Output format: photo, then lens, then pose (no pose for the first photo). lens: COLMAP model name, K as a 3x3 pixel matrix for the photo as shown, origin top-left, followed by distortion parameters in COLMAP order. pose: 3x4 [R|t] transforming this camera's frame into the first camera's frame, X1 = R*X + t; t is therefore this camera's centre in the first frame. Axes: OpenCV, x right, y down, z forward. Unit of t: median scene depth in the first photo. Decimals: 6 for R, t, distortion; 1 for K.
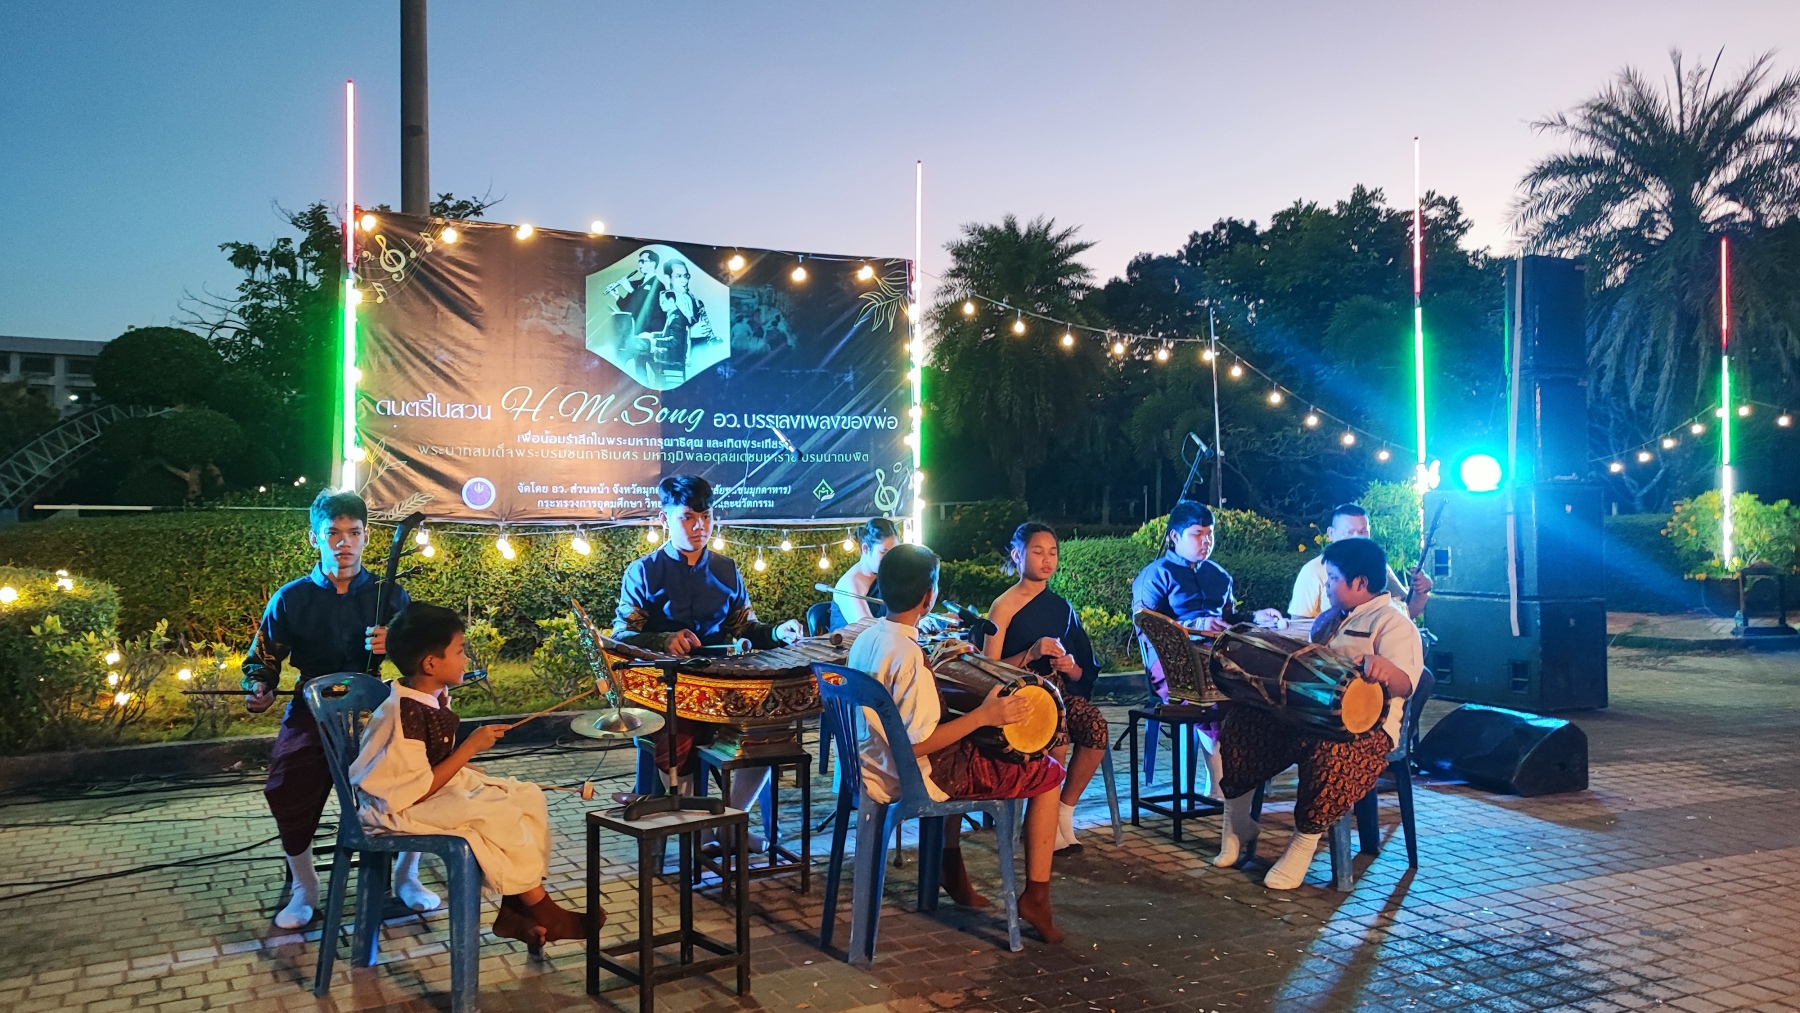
lens RADIAL K [[1311.3, 0, 895.0], [0, 1311.3, 507.7], [0, 0, 1]] dist [0.033660, -0.029404]
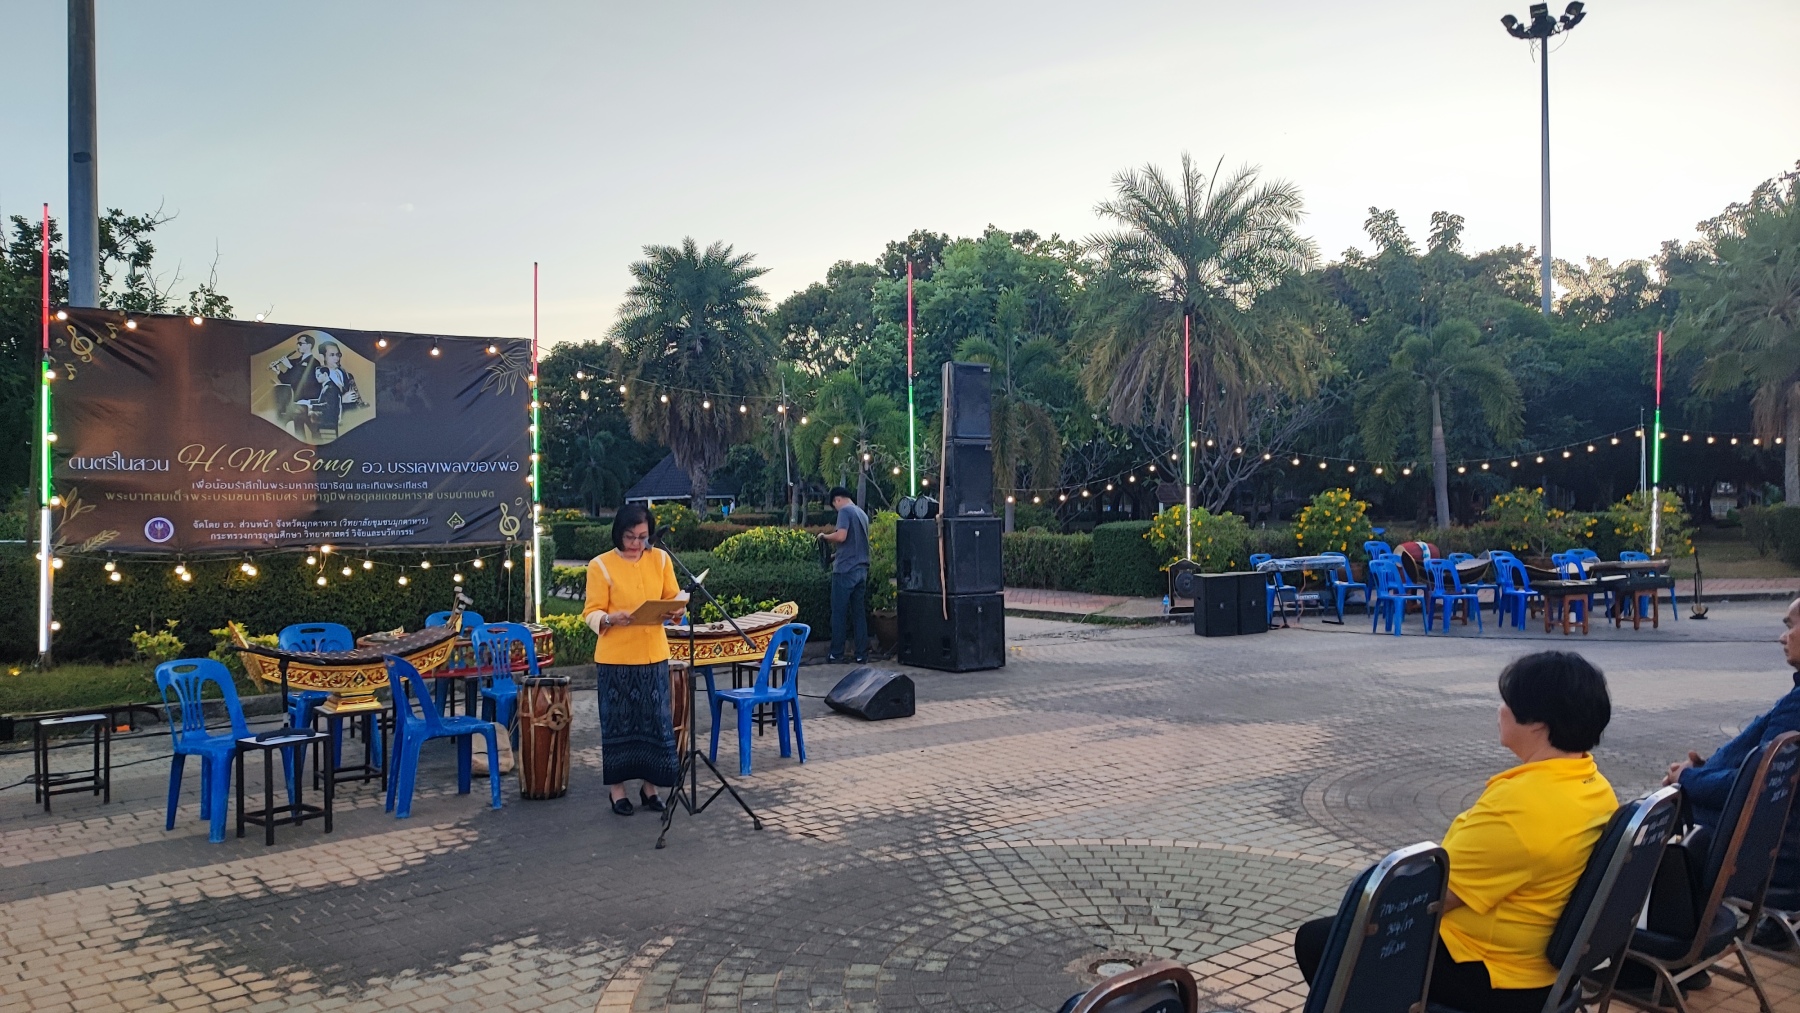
lens RADIAL K [[1308.0, 0, 908.1], [0, 1308.0, 503.3], [0, 0, 1]] dist [0.048730, -0.060867]
pose [[0.976828, -0.007404, 0.213896, 0.106728], [0.006164, 0.999960, 0.006463, -0.037701], [-0.213935, -0.004995, 0.976835, -0.365164]]
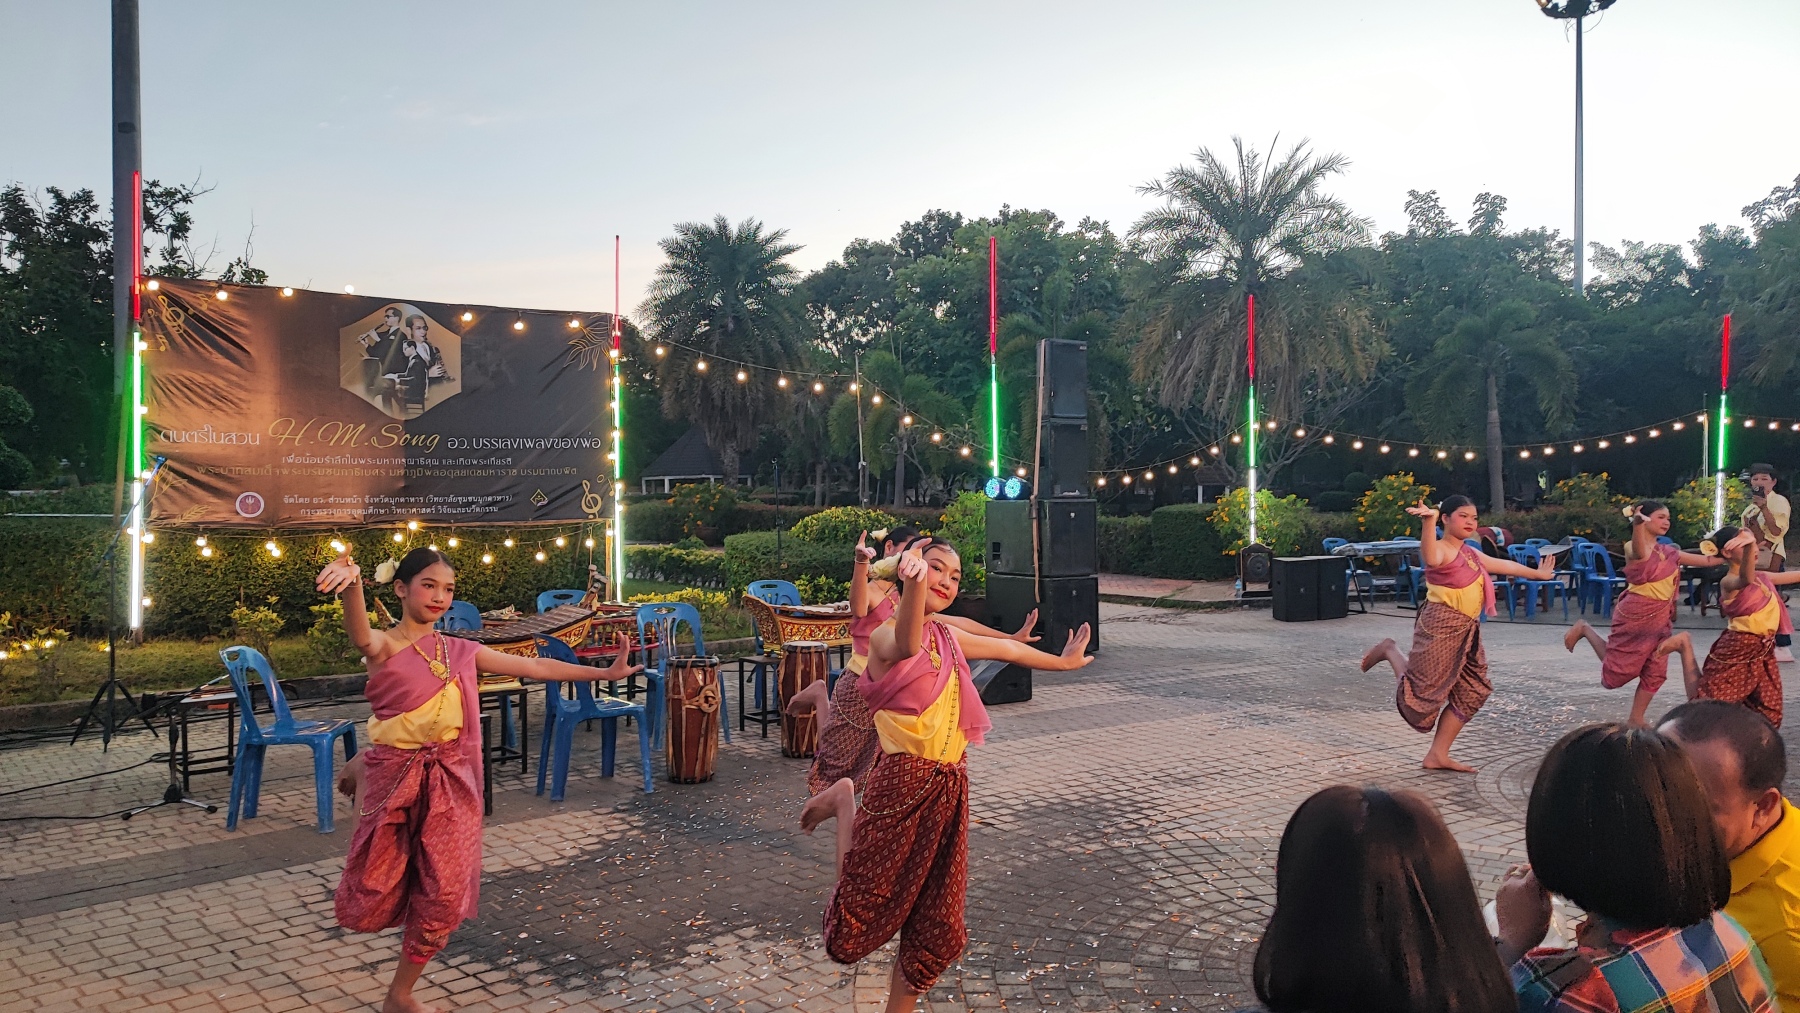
lens RADIAL K [[1313.1, 0, 903.8], [0, 1313.1, 499.2], [0, 0, 1]] dist [0.040941, -0.043118]
pose [[0.977929, -0.002314, 0.208923, 0.024279], [-0.001375, 0.999846, 0.017513, -0.036380], [-0.208931, -0.017414, 0.977775, -0.327089]]
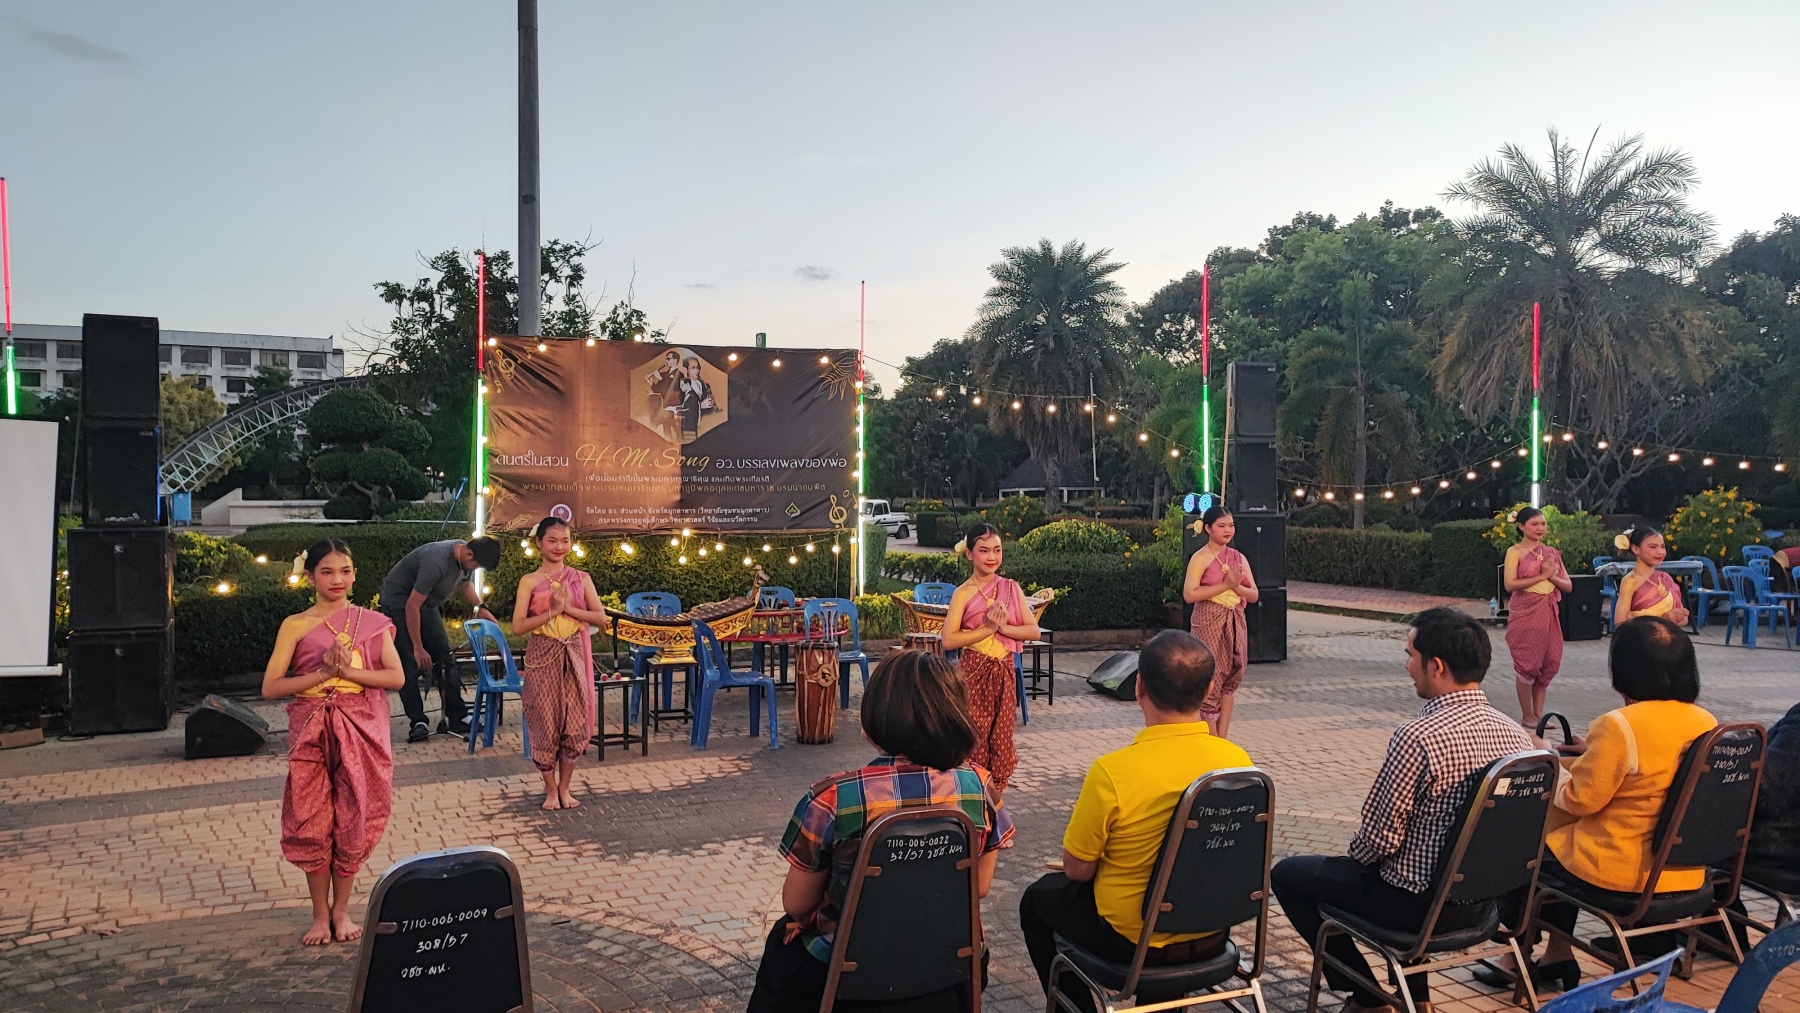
lens RADIAL K [[1317.5, 0, 900.0], [0, 1317.5, 506.5], [0, 0, 1]] dist [0.008620, 0.025766]
pose [[0.996710, 0.003494, -0.080970, 0.193116], [-0.002275, 0.999883, 0.015134, -0.041851], [0.081014, -0.014900, 0.996602, -0.479710]]
